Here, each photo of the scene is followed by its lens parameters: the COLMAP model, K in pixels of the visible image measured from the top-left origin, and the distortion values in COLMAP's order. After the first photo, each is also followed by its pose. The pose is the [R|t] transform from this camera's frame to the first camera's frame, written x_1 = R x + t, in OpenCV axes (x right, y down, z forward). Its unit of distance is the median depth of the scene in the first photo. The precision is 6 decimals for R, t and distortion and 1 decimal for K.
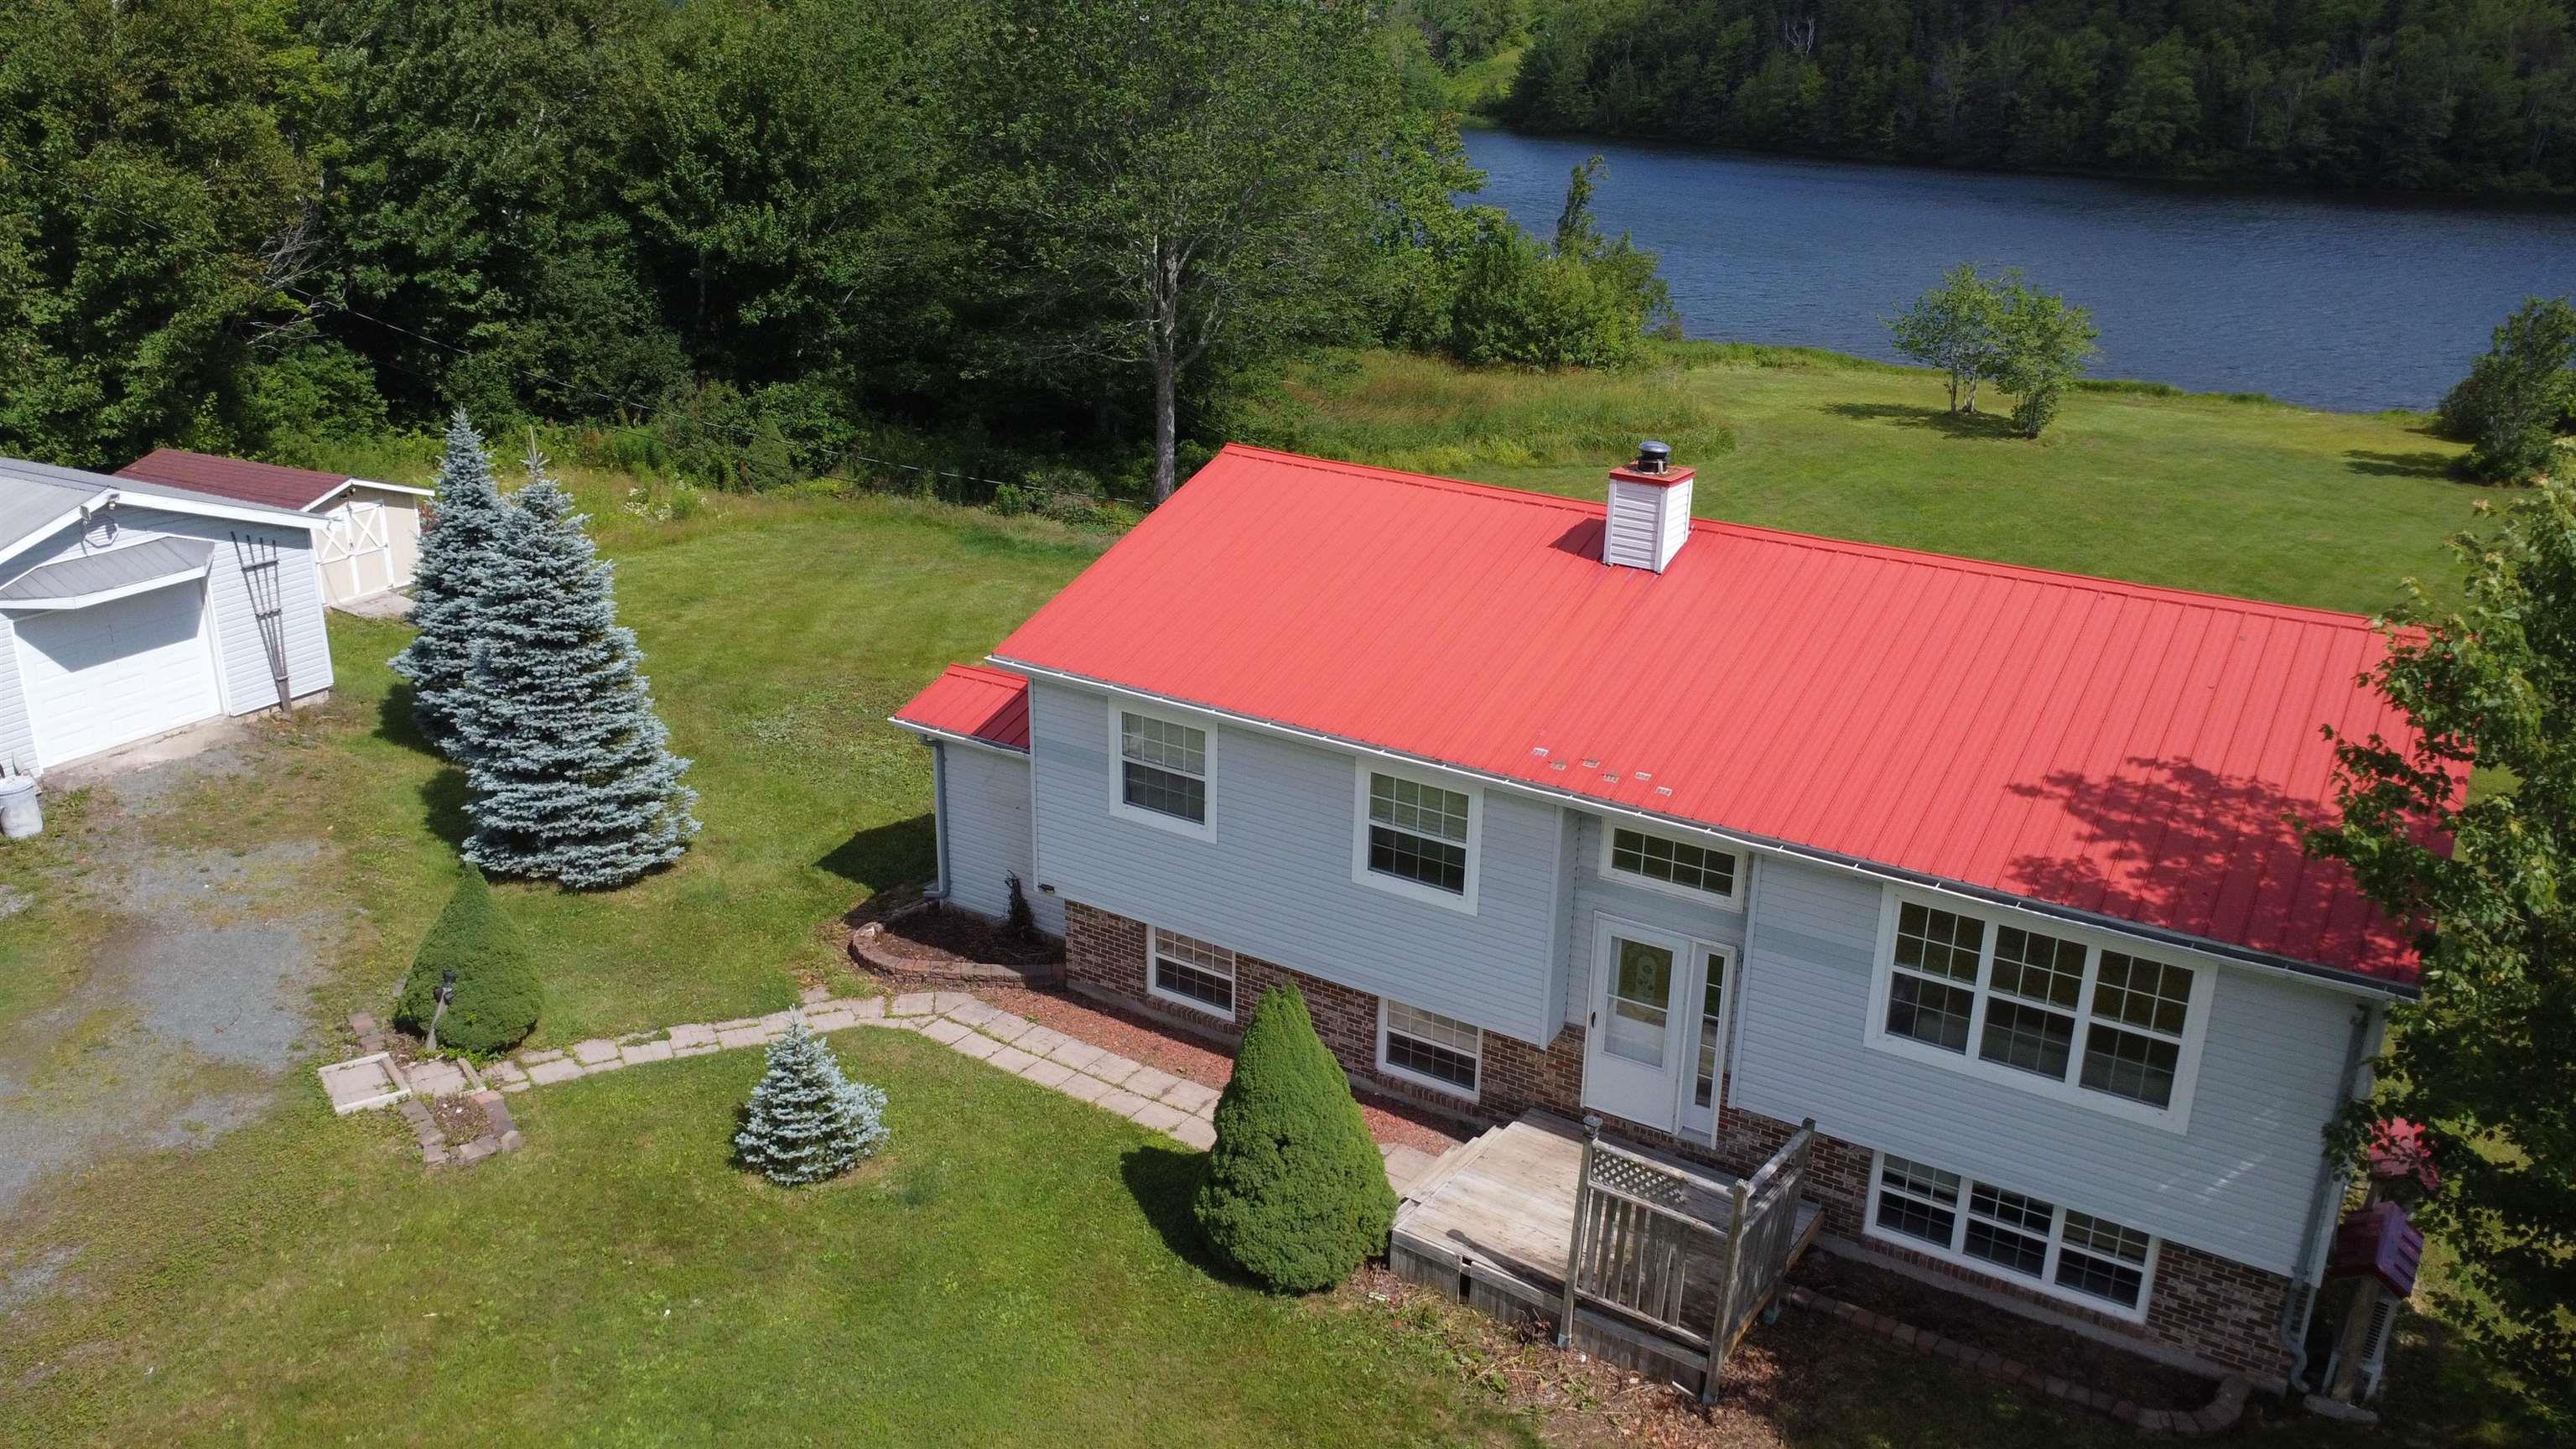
lens RADIAL K [[1926.7, 0, 1297.6], [0, 1926.7, 709.2], [0, 0, 1]] dist [0.000444, 0.000262]
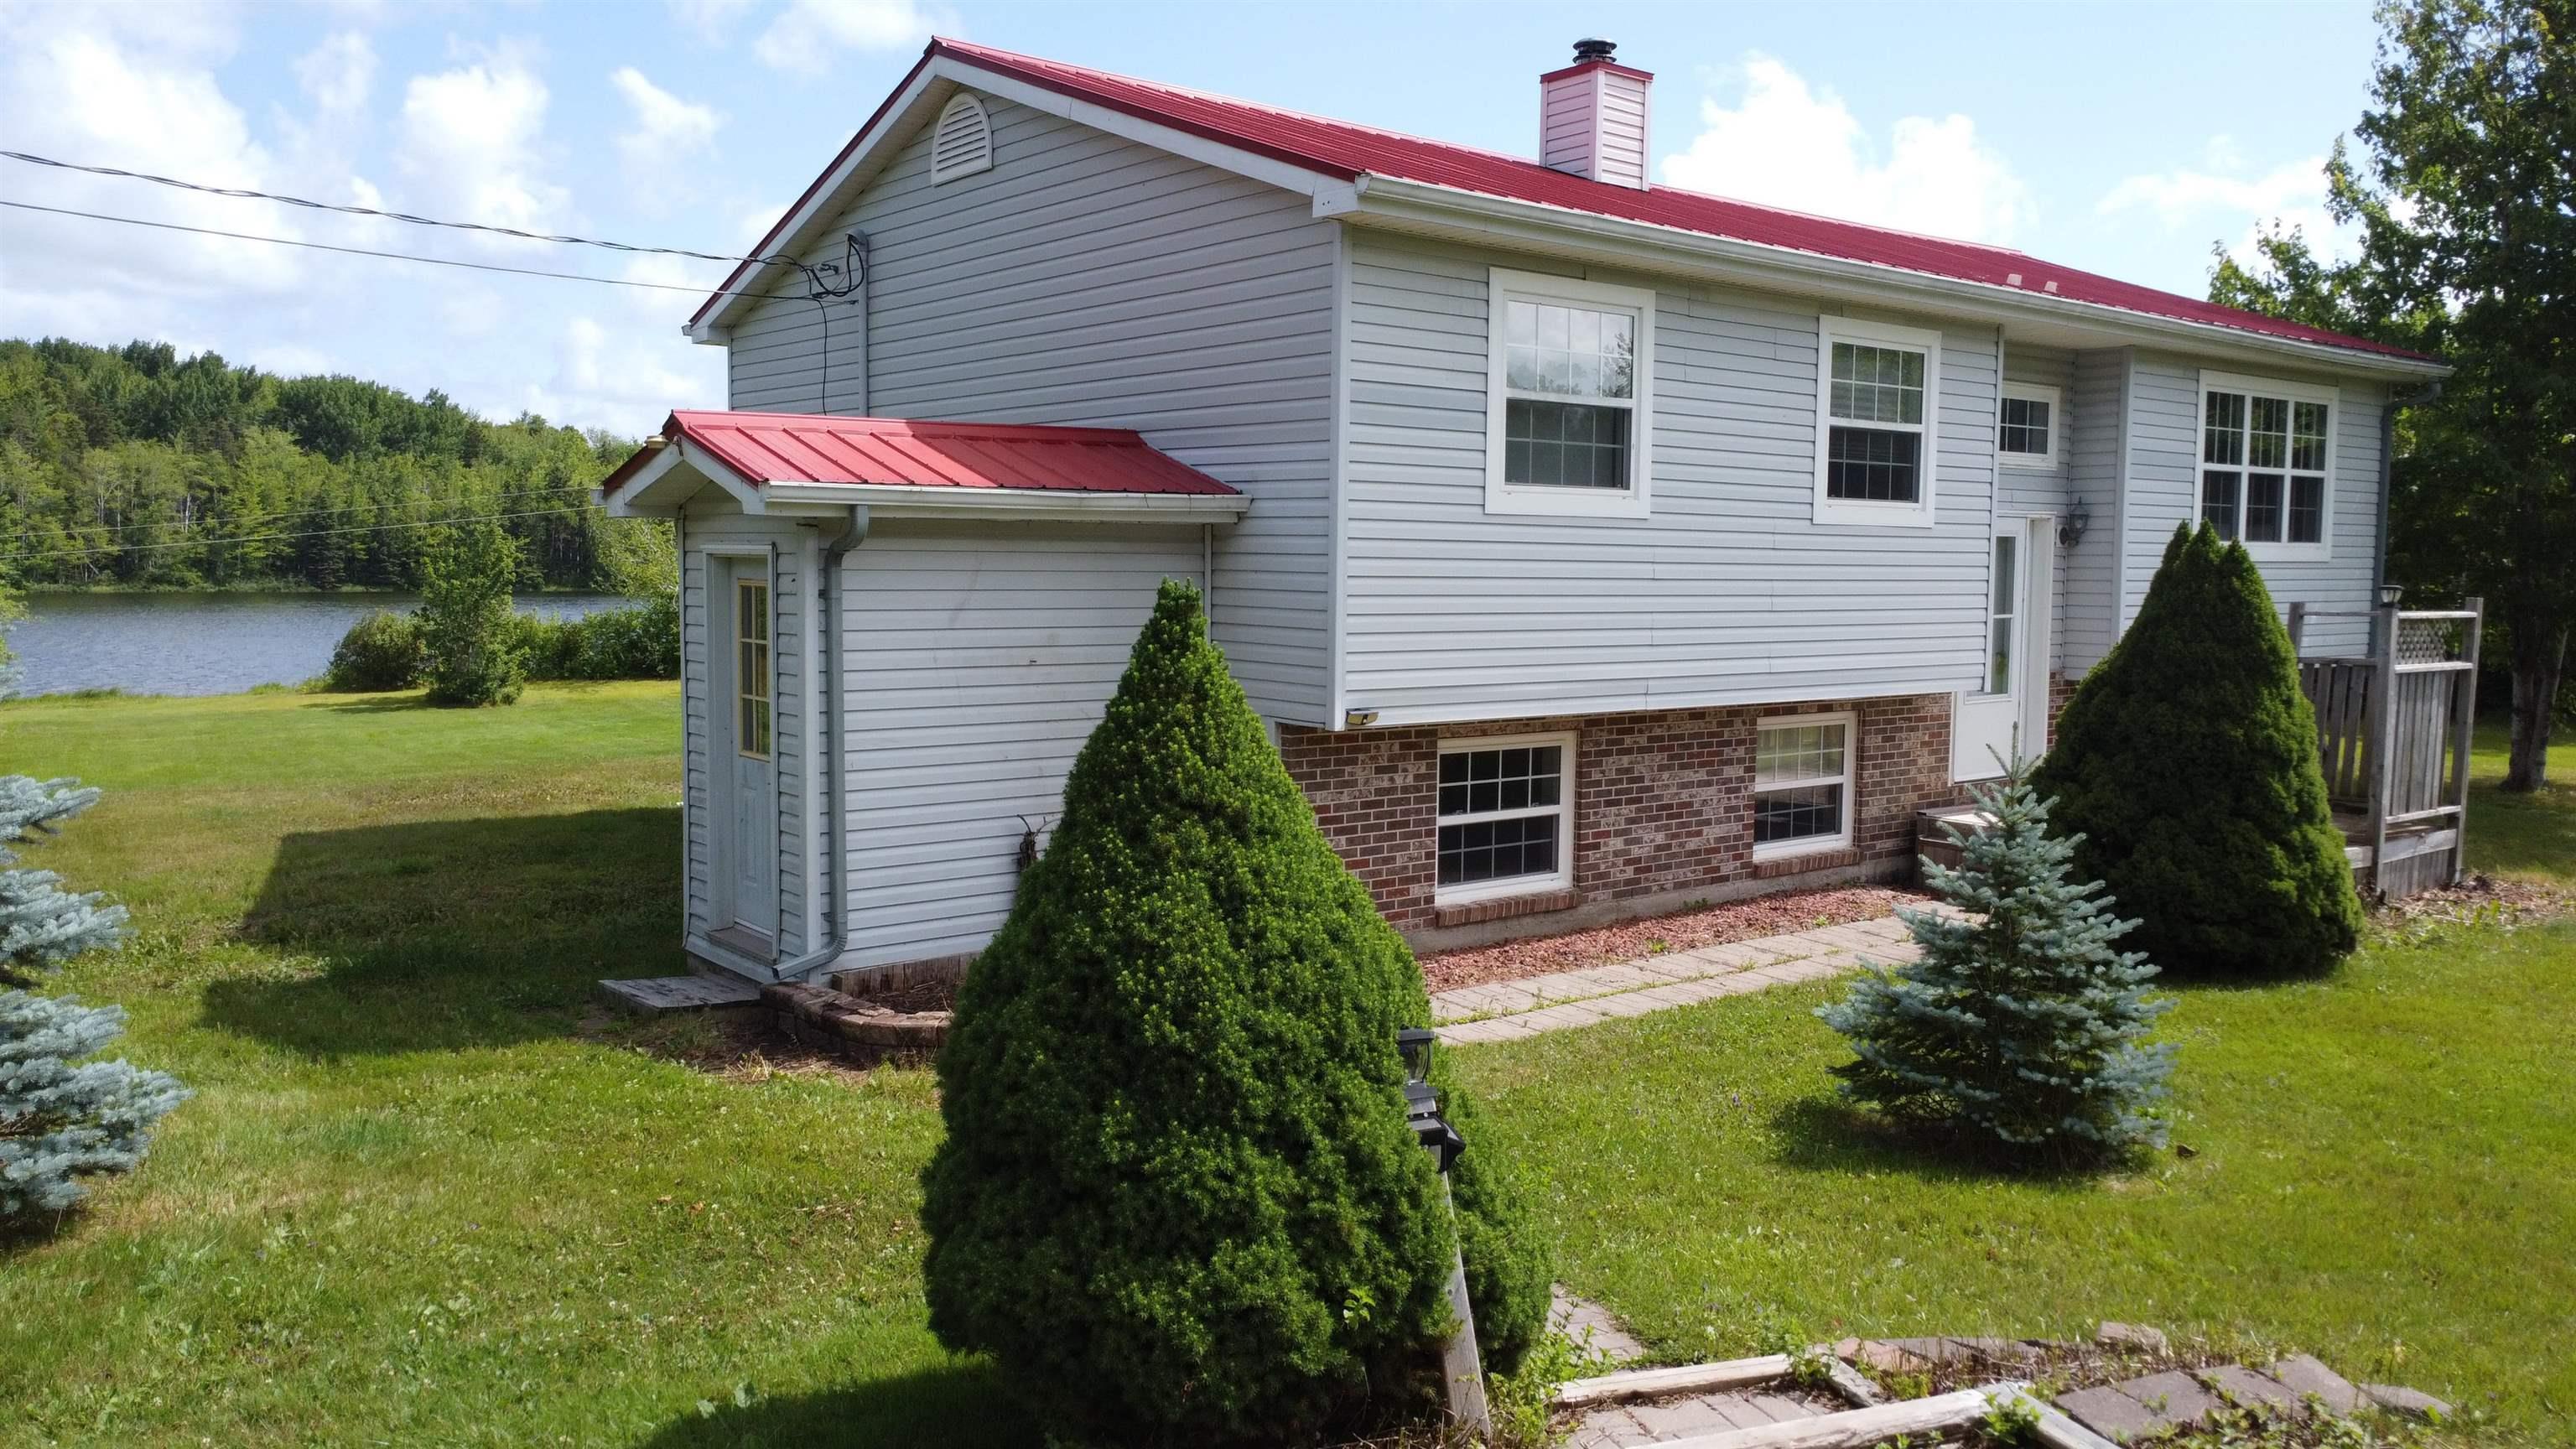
lens RADIAL K [[1926.7, 0, 1297.6], [0, 1926.7, 709.2], [0, 0, 1]] dist [0.000444, 0.000262]
pose [[0.320953, -0.090738, 0.942738, -0.533019], [0.308880, 0.951003, -0.013624, 0.084004], [-0.895311, 0.295566, 0.333255, 0.768084]]
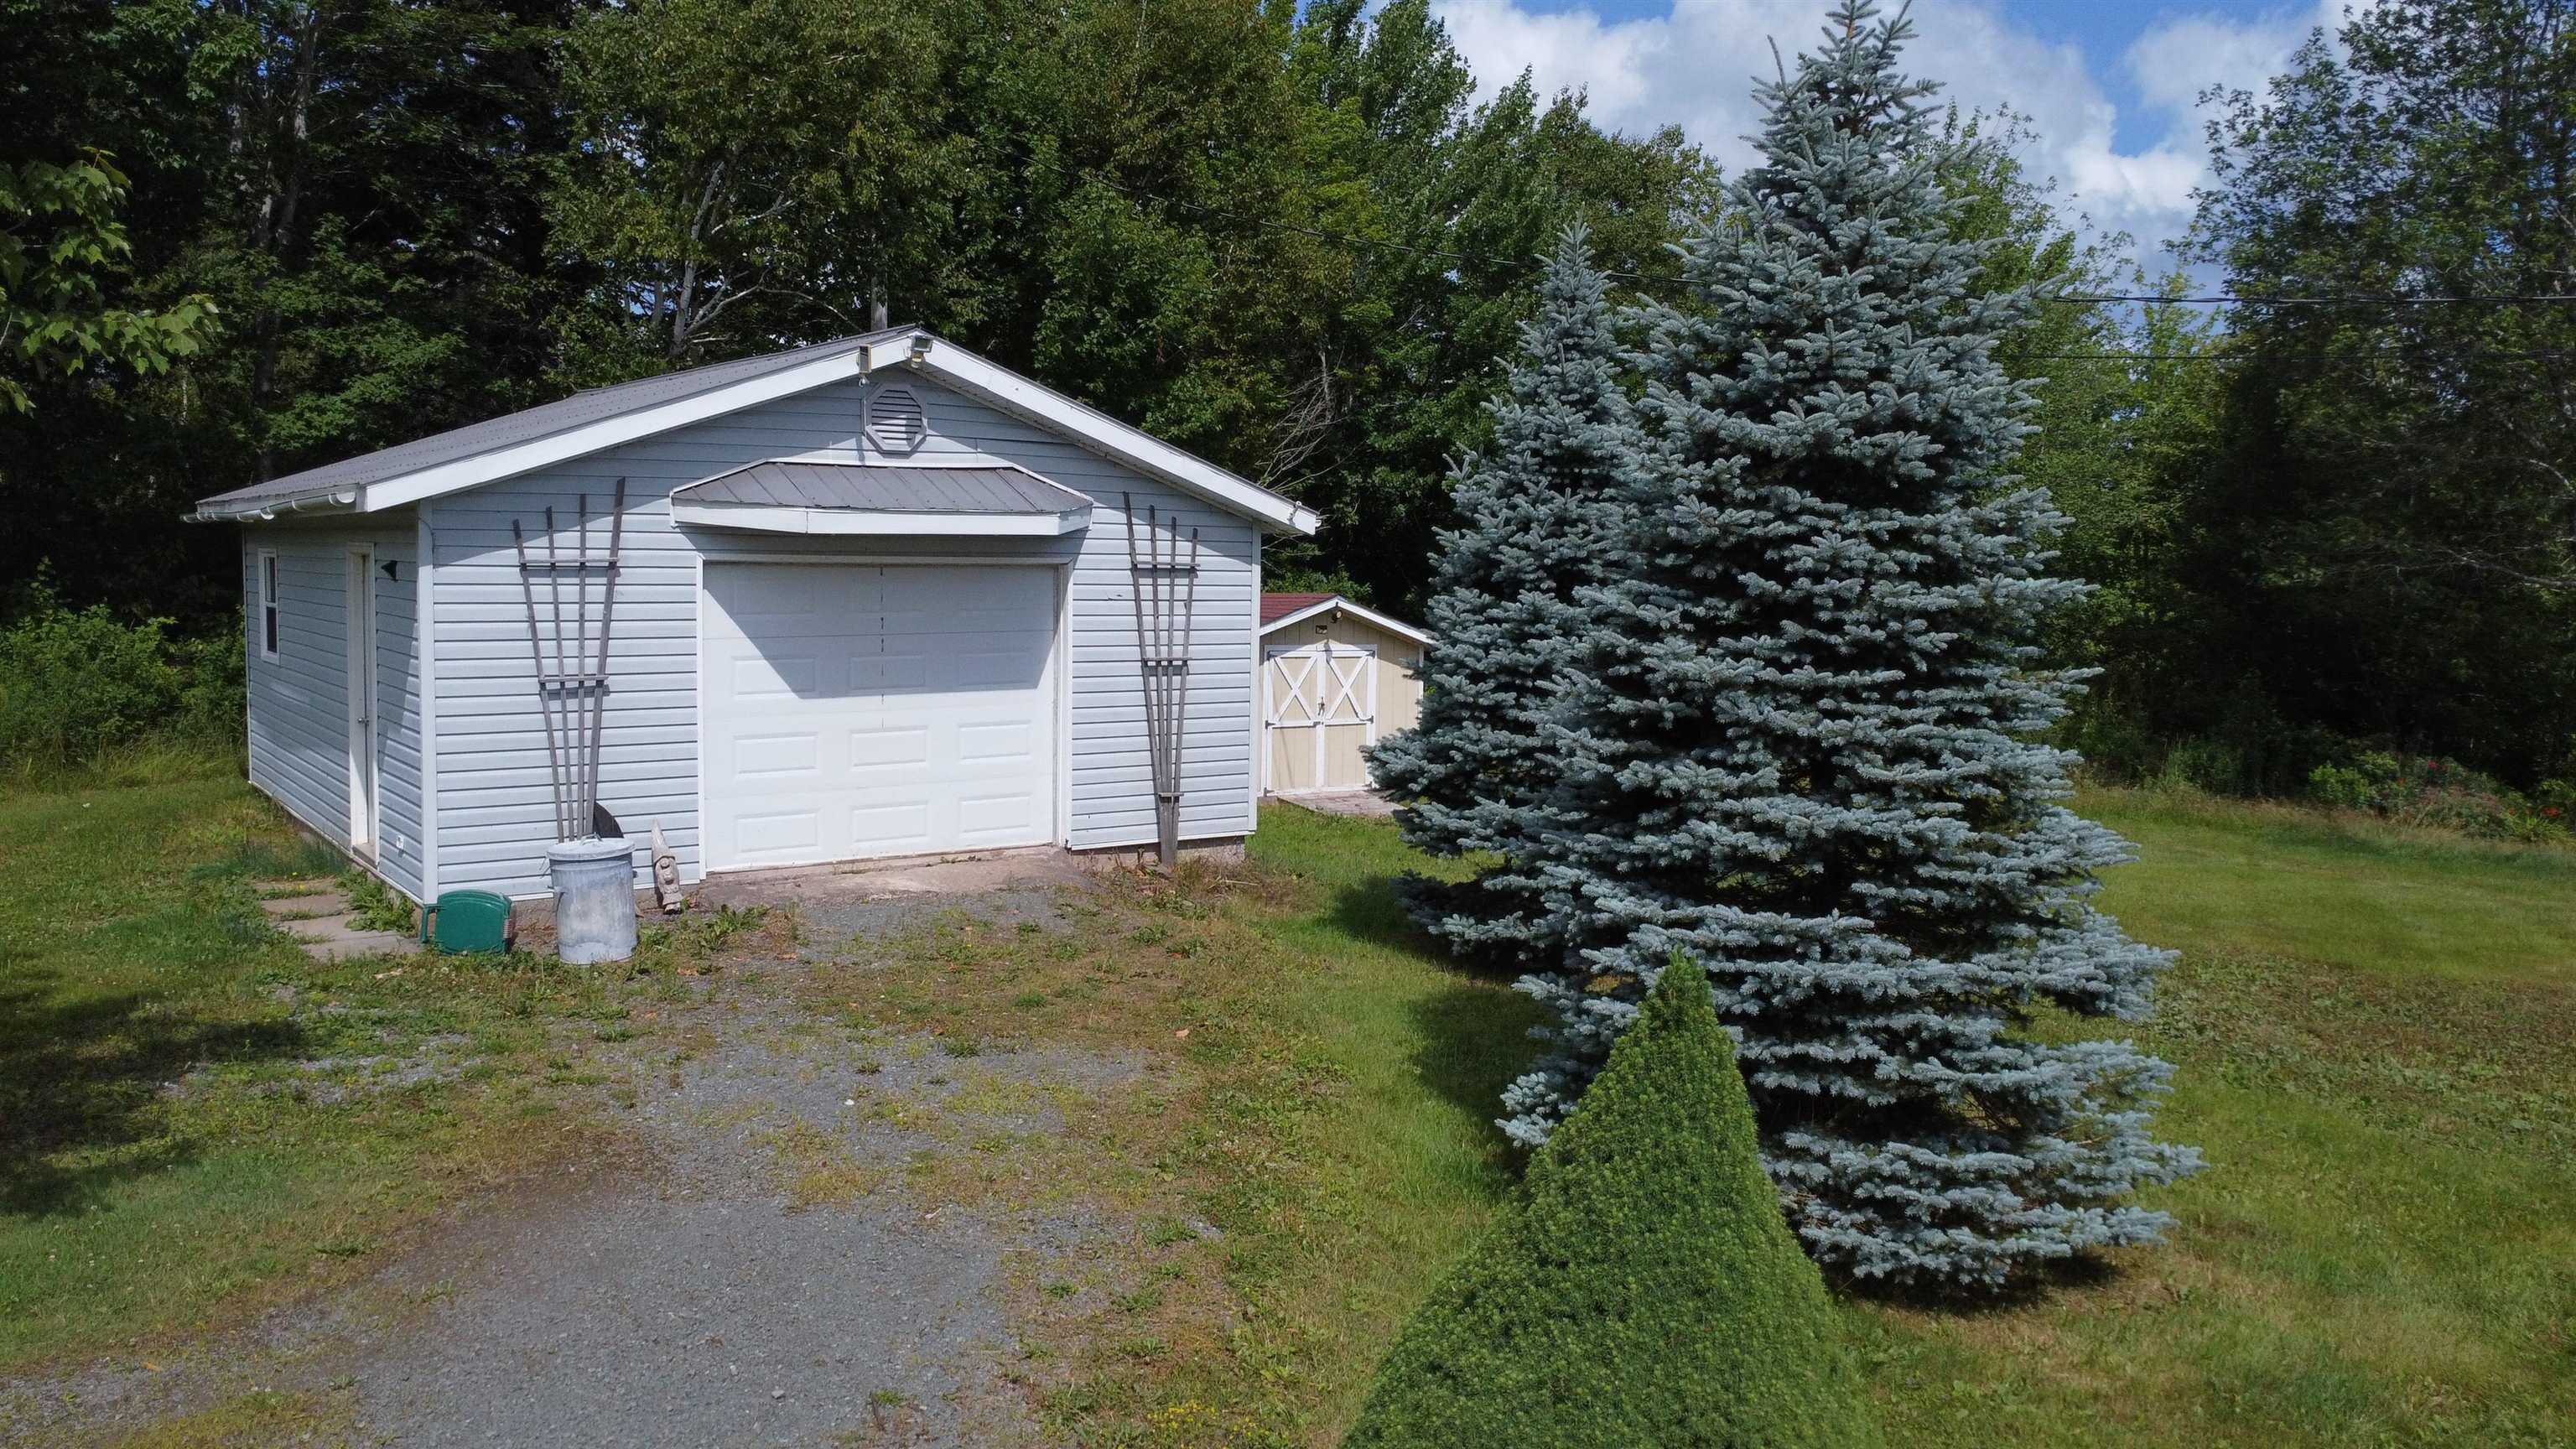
lens RADIAL K [[1926.7, 0, 1297.6], [0, 1926.7, 709.2], [0, 0, 1]] dist [0.000444, 0.000262]
pose [[0.889380, 0.027855, -0.456320, -0.315996], [-0.146365, 0.962954, -0.226489, 0.087704], [0.433106, 0.268225, 0.860509, 0.681498]]
